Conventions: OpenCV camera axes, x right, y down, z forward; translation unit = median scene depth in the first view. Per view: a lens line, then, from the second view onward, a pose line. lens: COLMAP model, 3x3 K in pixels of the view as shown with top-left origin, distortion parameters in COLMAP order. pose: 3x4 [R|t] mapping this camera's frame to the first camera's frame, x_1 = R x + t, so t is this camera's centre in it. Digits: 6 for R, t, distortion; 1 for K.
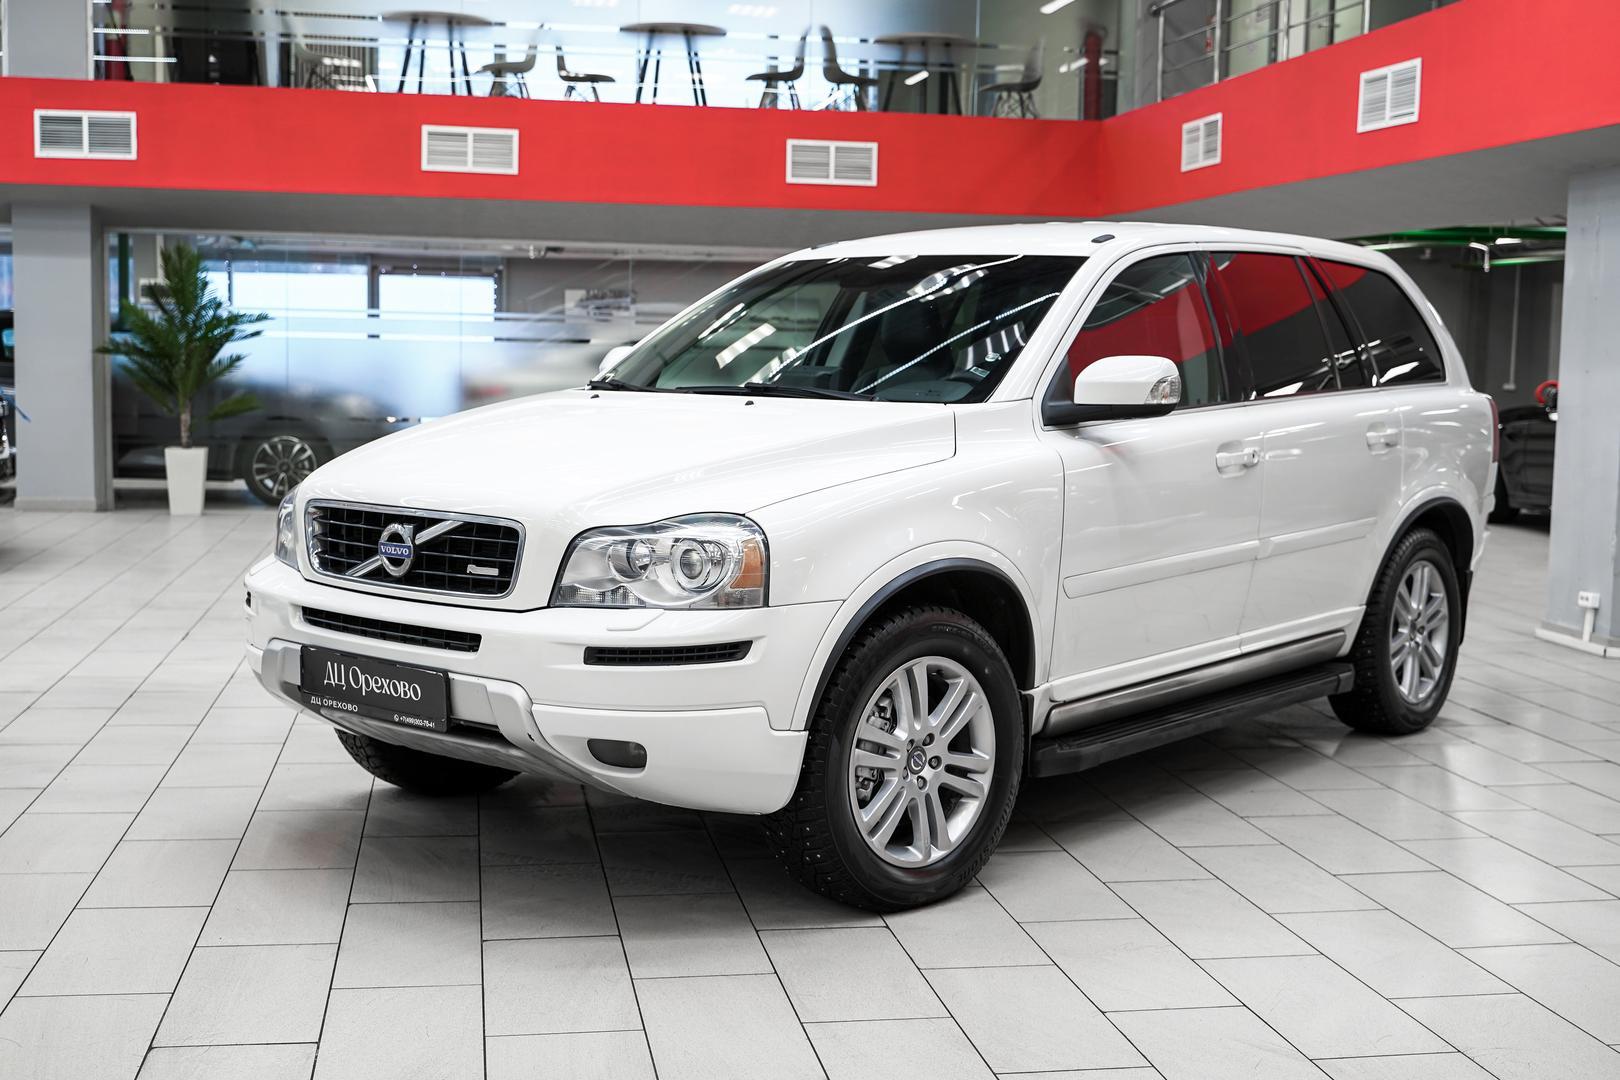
lens RADIAL K [[1811.6, 0, 810.0], [0, 1811.6, 540.0], [0, 0, 1]] dist [0.011136, -0.029051]
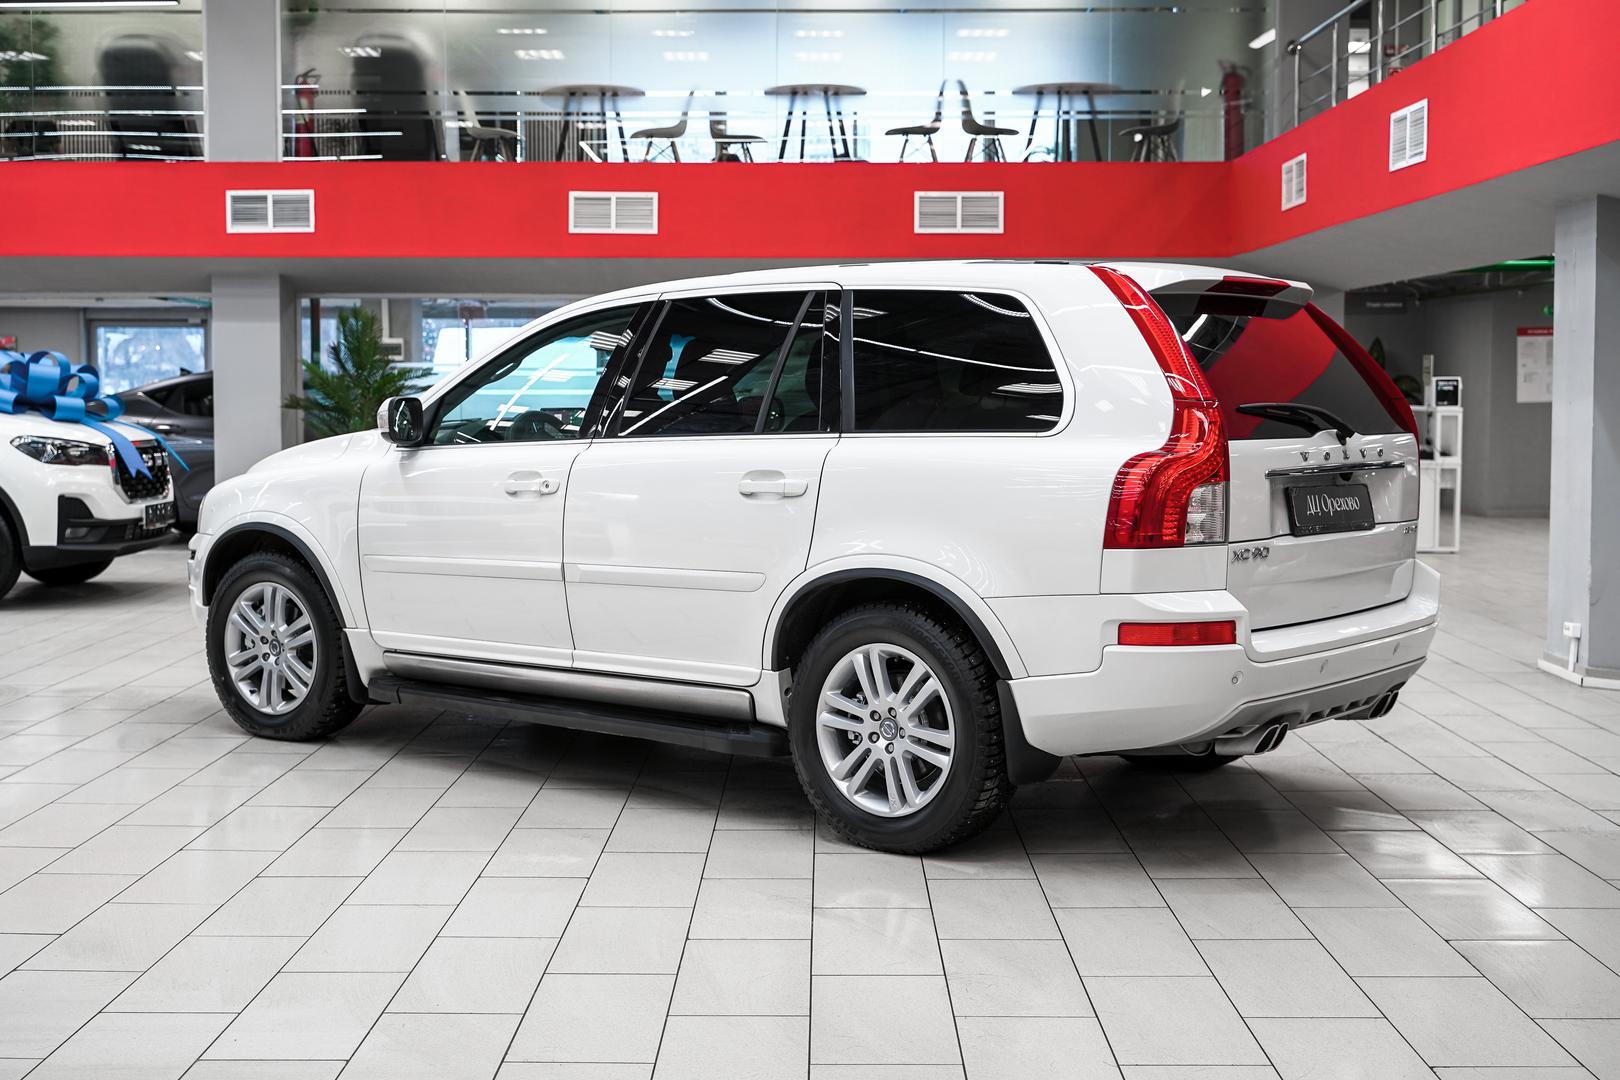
lens RADIAL K [[1948.8, 0, 814.1], [0, 1948.8, 537.2], [0, 0, 1]] dist [0.003115, 0.003137]
pose [[0.985545, -0.005755, -0.169318, 0.120699], [-0.000502, 0.999319, -0.036890, 0.017837], [0.169415, 0.036442, 0.984871, -0.101900]]
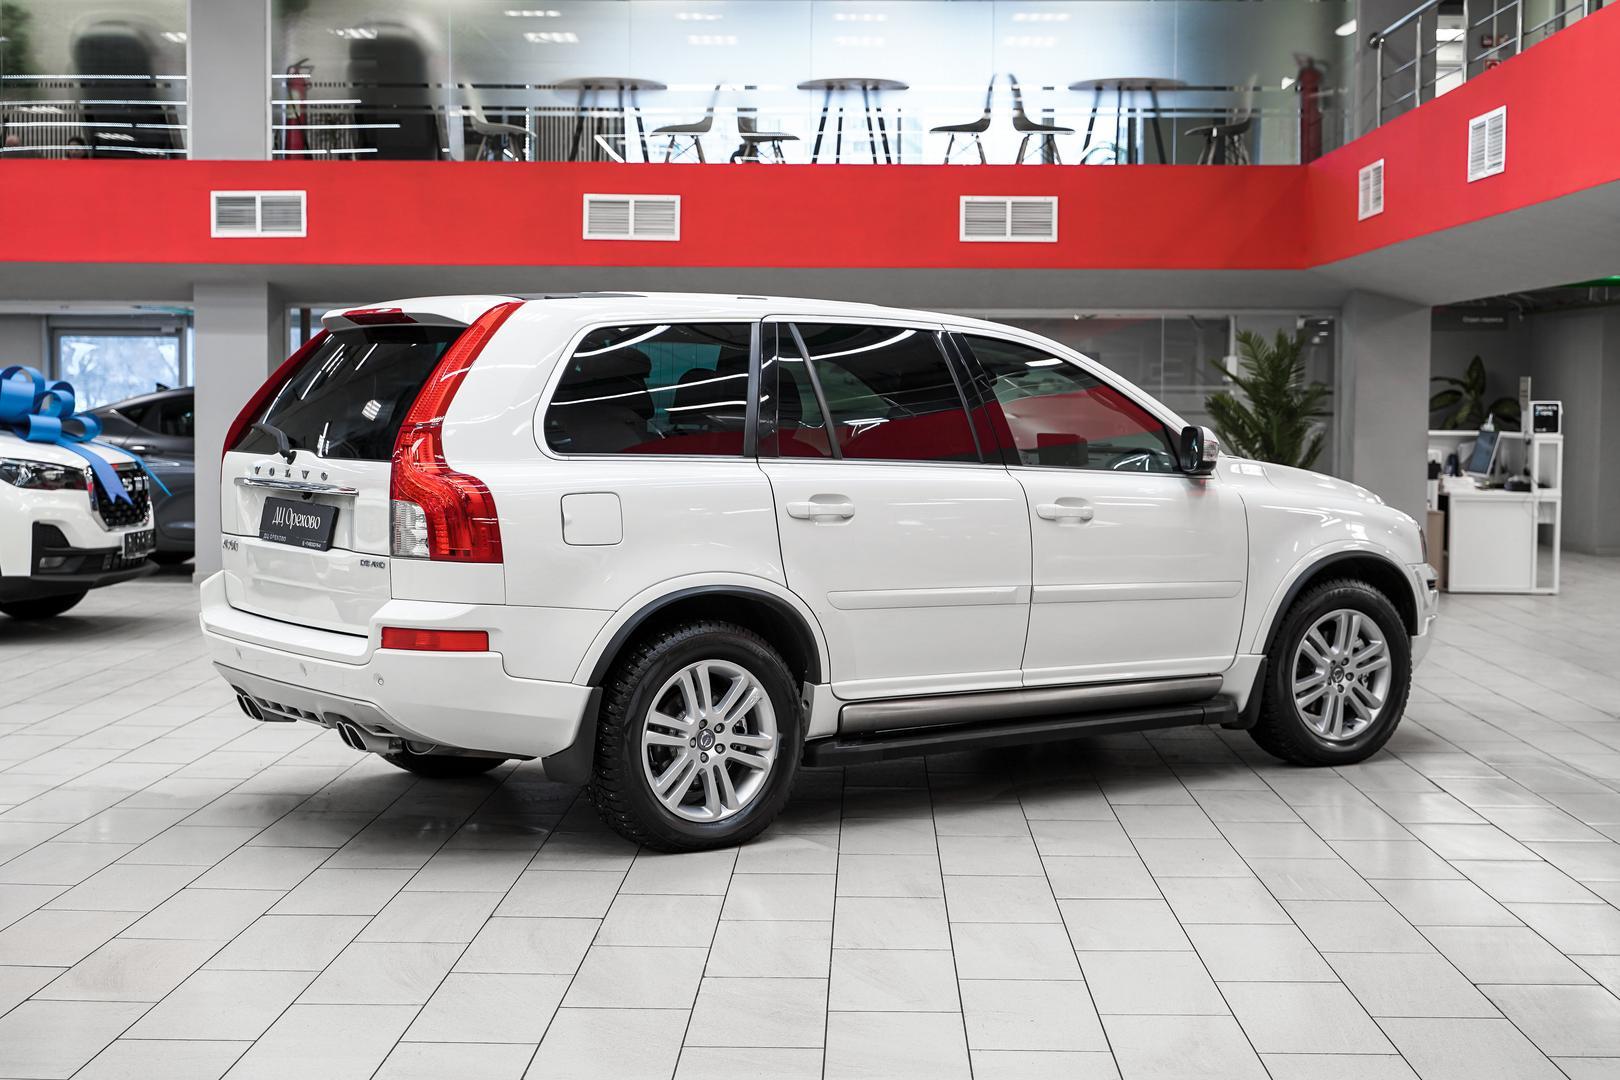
lens RADIAL K [[2205.1, 0, 838.7], [0, 2205.1, 563.0], [0, 0, 1]] dist [0.009008, -0.033911]
pose [[0.984256, -0.000257, -0.176746, 0.131418], [-0.007231, 0.999103, -0.041719, 0.019968], [0.176598, 0.042340, 0.983372, -0.141932]]
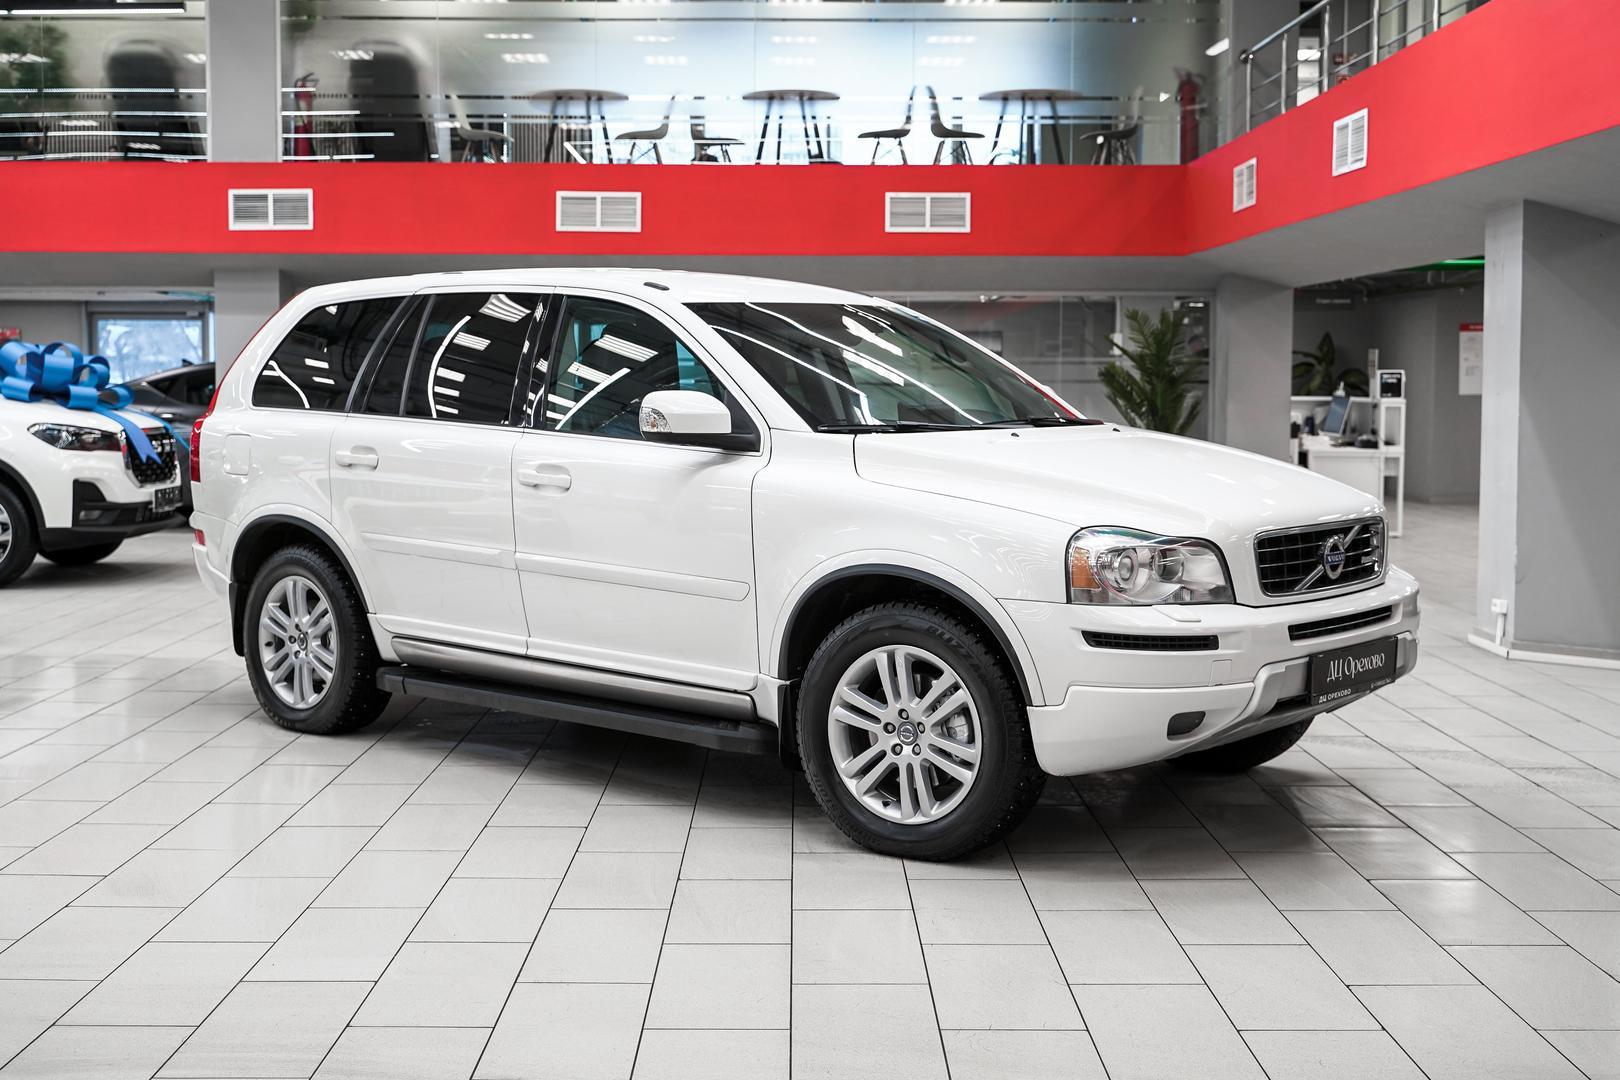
lens RADIAL K [[1889.3, 0, 810.0], [0, 1889.3, 540.0], [0, 0, 1]] dist [0.005914, -0.031181]
pose [[0.987504, -0.003395, -0.157559, 0.123074], [-0.001176, 0.999581, -0.028912, 0.020917], [0.157591, 0.028736, 0.987086, -0.124124]]
